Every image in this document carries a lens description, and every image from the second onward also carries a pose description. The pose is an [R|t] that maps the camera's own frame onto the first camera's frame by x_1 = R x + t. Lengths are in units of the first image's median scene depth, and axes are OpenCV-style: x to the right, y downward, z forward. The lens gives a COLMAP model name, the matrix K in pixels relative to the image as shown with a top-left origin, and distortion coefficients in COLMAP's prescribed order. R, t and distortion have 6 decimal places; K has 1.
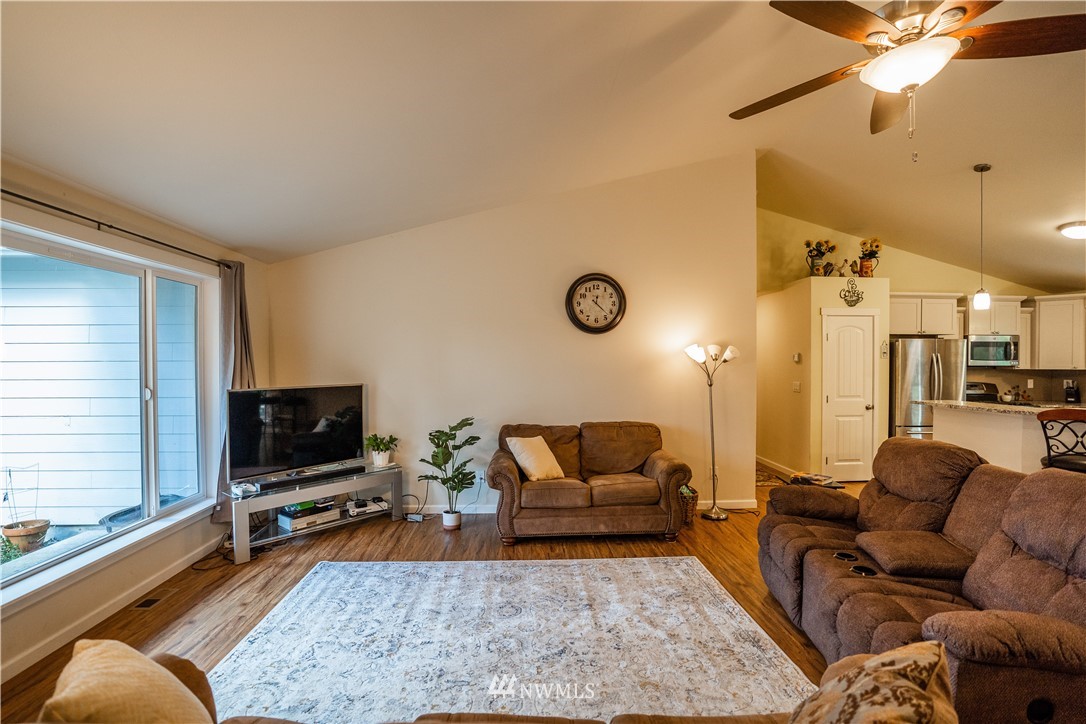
lens RADIAL K [[510.6, 0, 543.0], [0, 510.6, 362.0], [0, 0, 1]] dist [-0.058070, 0.022070]
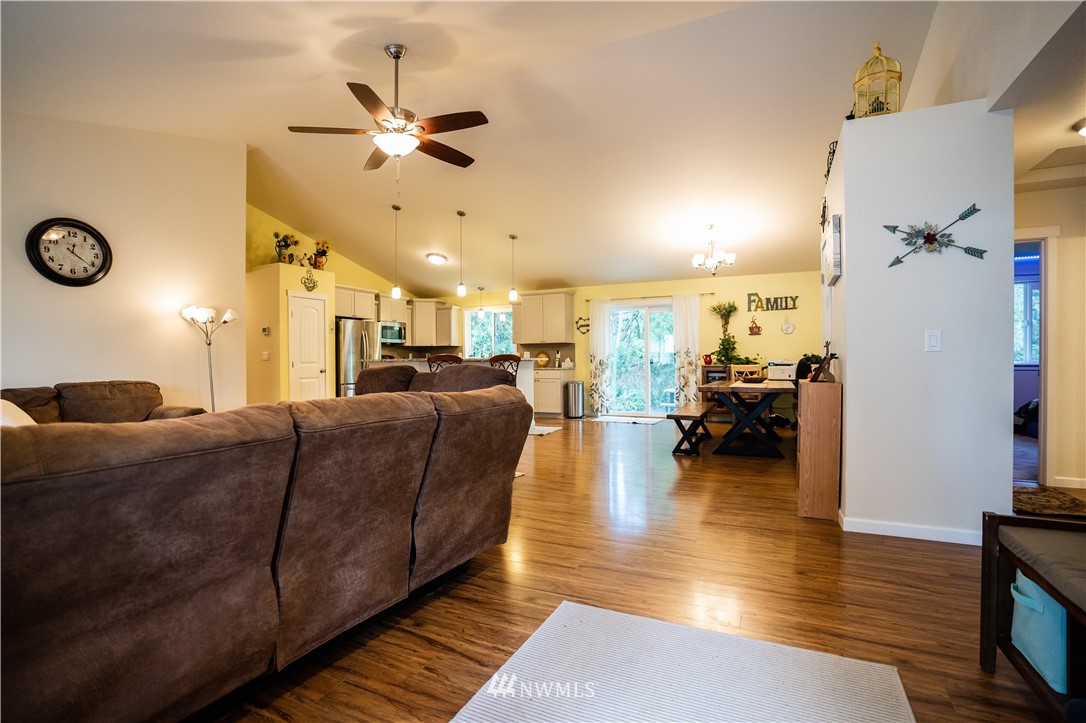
lens RADIAL K [[510.6, 0, 543.0], [0, 510.6, 361.5], [0, 0, 1]] dist [-0.058070, 0.022070]
pose [[0.476528, -0.005328, 0.879143, -0.222346], [0.011014, 0.999939, 0.000090, 0.072834], [-0.879090, 0.009640, 0.476558, -0.122383]]
